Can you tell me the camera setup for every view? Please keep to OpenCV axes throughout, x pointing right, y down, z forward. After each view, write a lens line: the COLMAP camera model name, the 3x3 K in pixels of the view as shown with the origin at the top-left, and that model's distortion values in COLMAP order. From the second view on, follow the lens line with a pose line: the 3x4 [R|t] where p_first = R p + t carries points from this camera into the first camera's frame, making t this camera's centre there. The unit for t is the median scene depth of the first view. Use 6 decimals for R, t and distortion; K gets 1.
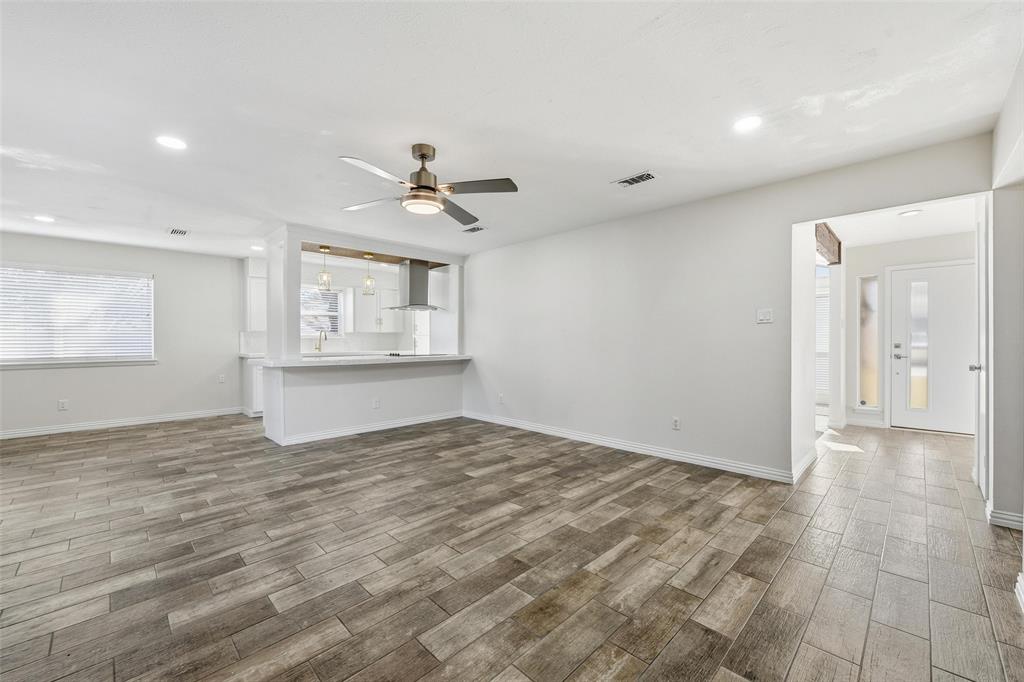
lens RADIAL K [[410.6, 0, 516.3], [0, 410.6, 337.7], [0, 0, 1]] dist [-0.007562, -0.000277]
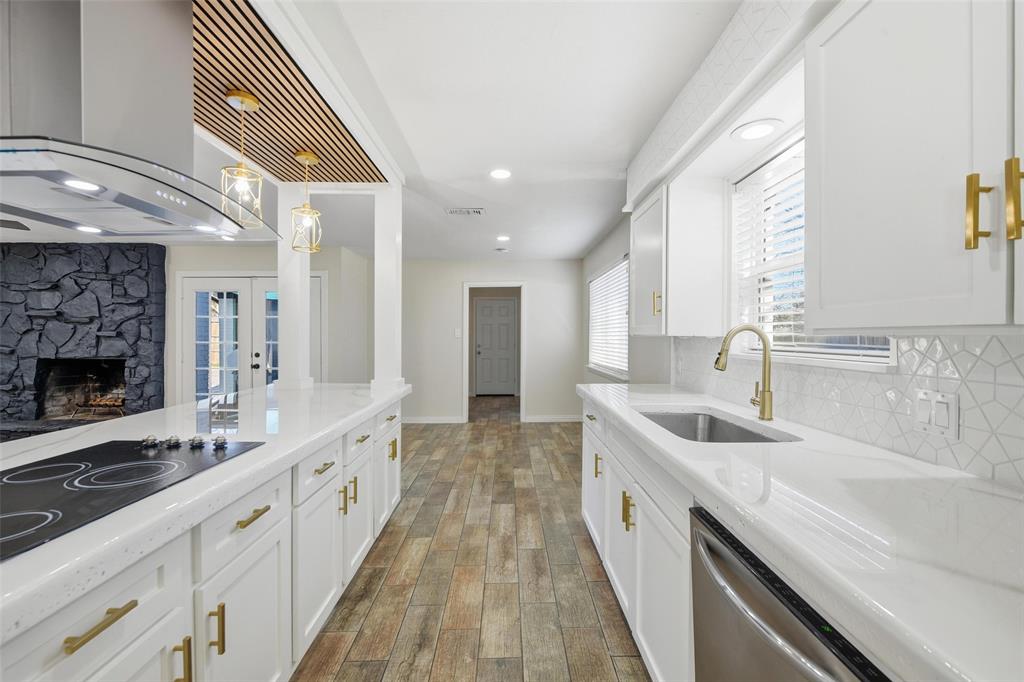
lens RADIAL K [[414.6, 0, 515.1], [0, 414.6, 332.6], [0, 0, 1]] dist [-0.001660, 0.000001]
pose [[-0.699431, -0.003595, -0.714691, -0.208901], [0.002948, 0.999964, -0.007915, -0.013218], [0.714694, -0.007643, -0.699396, 1.041664]]
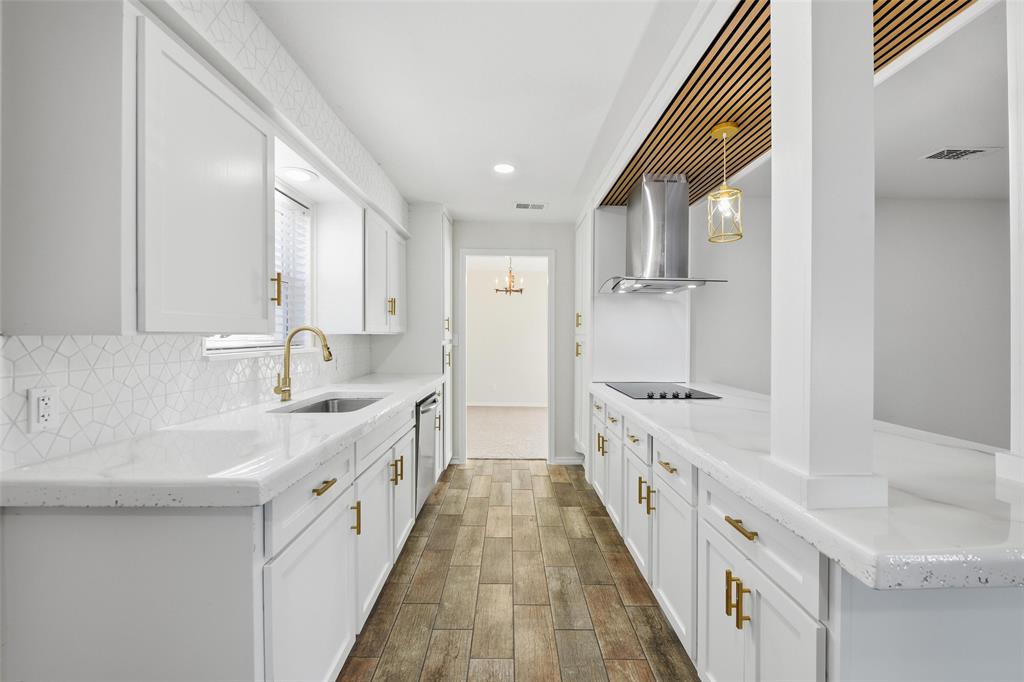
lens RADIAL K [[416.8, 0, 517.6], [0, 416.8, 337.1], [0, 0, 1]] dist [-0.000194, -0.000071]
pose [[0.697831, 0.002313, 0.716259, -0.564926], [-0.008487, 0.999951, 0.005039, -0.013875], [-0.716212, -0.009596, 0.697817, 0.662589]]
